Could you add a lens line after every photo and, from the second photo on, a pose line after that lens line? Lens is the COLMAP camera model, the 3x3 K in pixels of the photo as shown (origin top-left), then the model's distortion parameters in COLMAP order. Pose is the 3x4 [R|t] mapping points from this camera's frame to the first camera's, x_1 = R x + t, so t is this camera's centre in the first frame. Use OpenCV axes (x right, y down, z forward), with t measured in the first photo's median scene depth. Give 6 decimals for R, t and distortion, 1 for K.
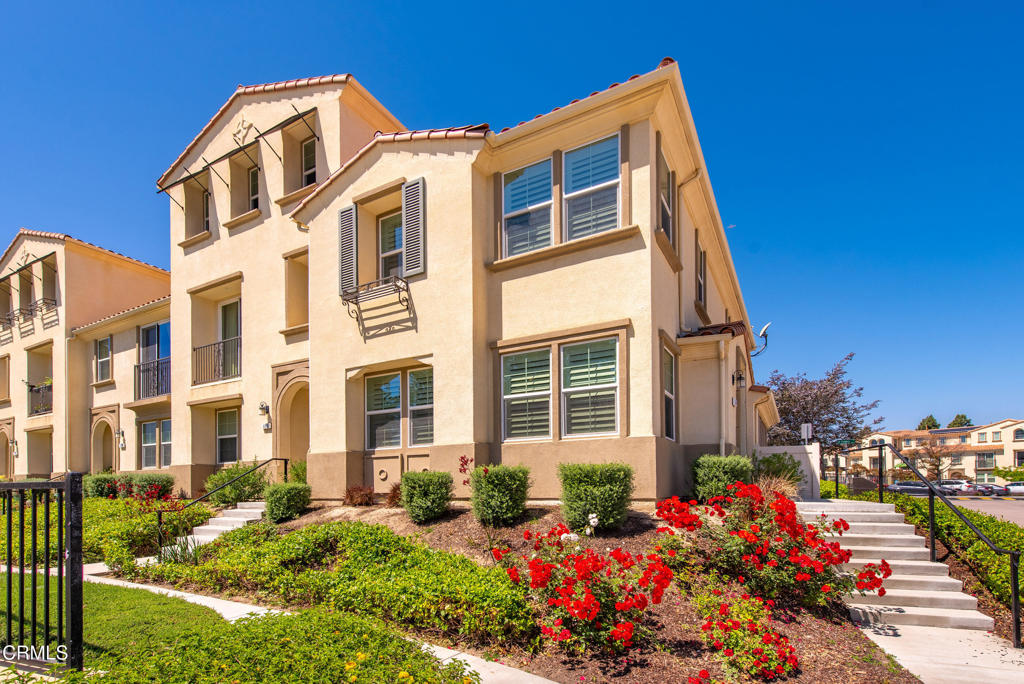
lens RADIAL K [[472.5, 0, 531.3], [0, 472.5, 436.1], [0, 0, 1]] dist [0.014356, -0.001875]
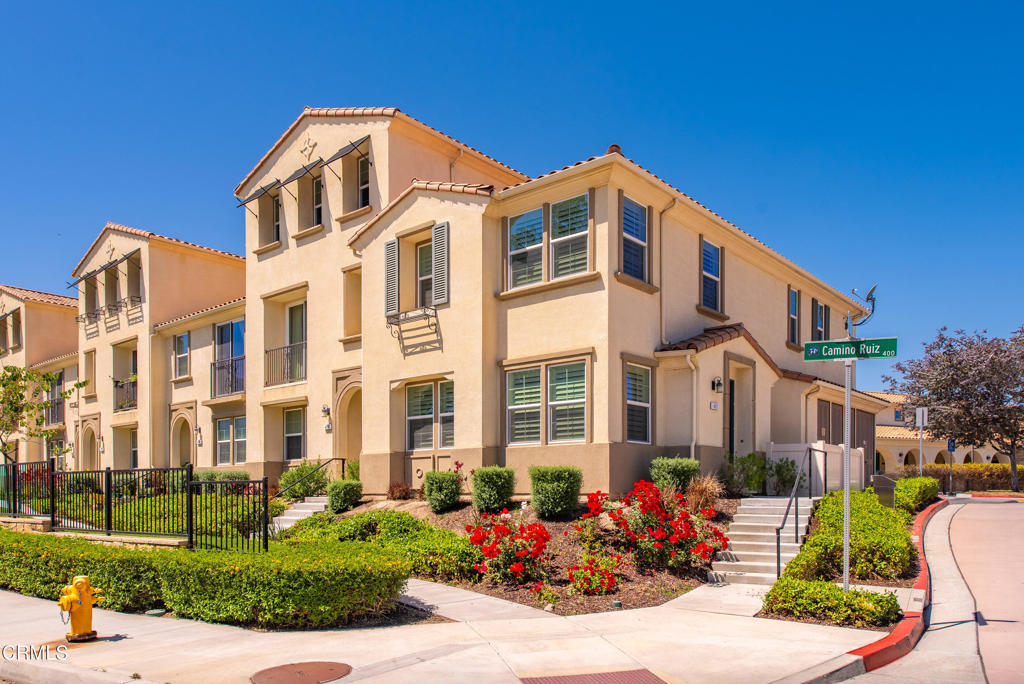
lens RADIAL K [[712.8, 0, 512.0], [0, 712.8, 341.9], [0, 0, 1]] dist [0.013606, 0.006929]
pose [[0.968258, -0.045619, -0.245757, 0.337380], [0.023011, 0.995298, -0.094090, -0.065275], [0.248893, 0.085448, 0.964754, -0.630700]]
